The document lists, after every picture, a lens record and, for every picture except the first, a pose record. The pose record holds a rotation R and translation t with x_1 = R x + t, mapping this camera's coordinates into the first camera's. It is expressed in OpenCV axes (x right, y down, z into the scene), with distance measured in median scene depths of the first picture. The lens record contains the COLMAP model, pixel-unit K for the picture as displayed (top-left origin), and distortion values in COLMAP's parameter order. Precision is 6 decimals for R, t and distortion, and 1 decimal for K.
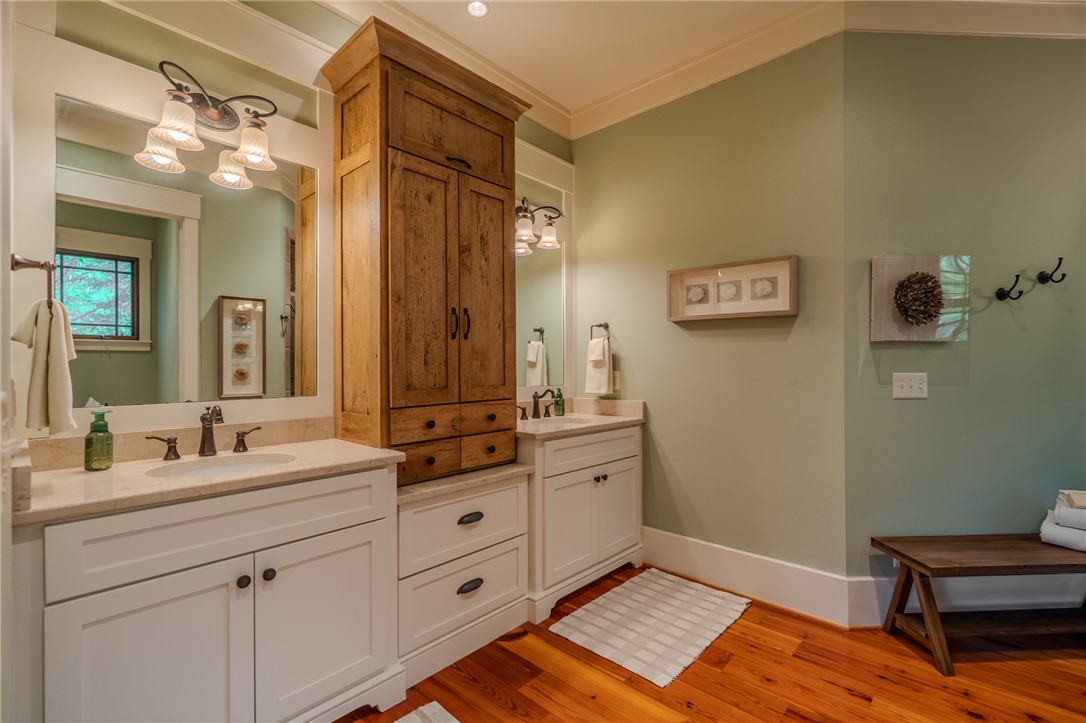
lens RADIAL K [[486.5, 0, 541.8], [0, 486.5, 361.7], [0, 0, 1]] dist [-0.002271, -0.000463]
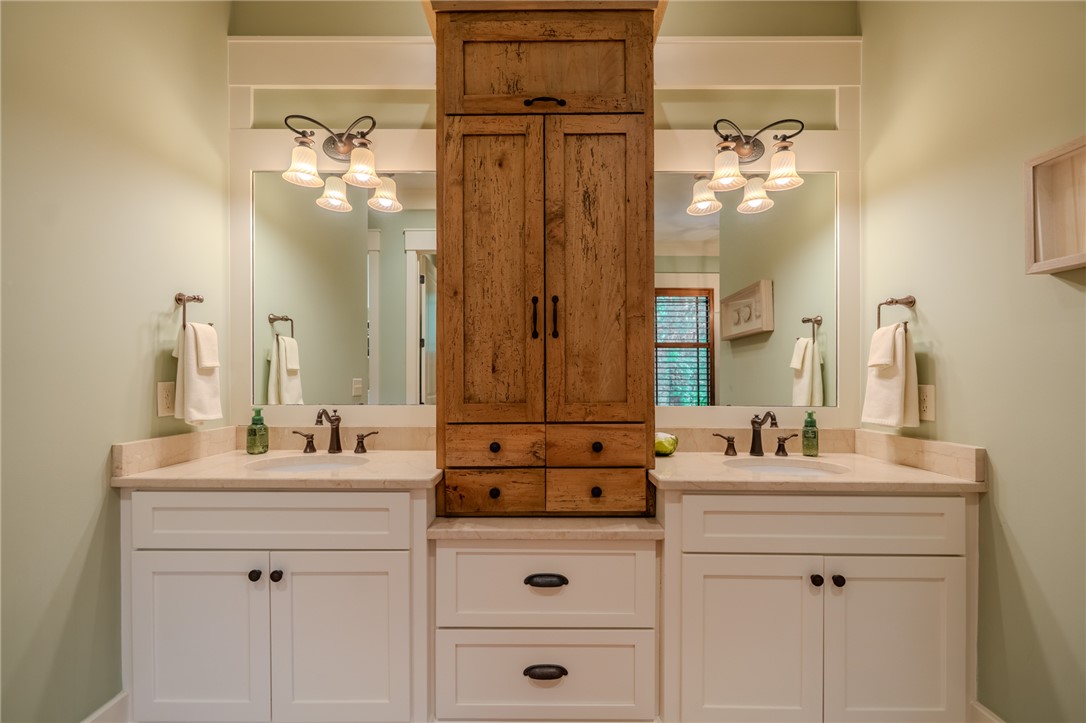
lens RADIAL K [[489.4, 0, 543.3], [0, 489.4, 376.1], [0, 0, 1]] dist [-0.003906, -0.000307]
pose [[0.669853, 0.002808, -0.742488, 0.390101], [0.002656, 0.999977, 0.006179, 0.007614], [0.742489, -0.006111, 0.669831, 0.491465]]
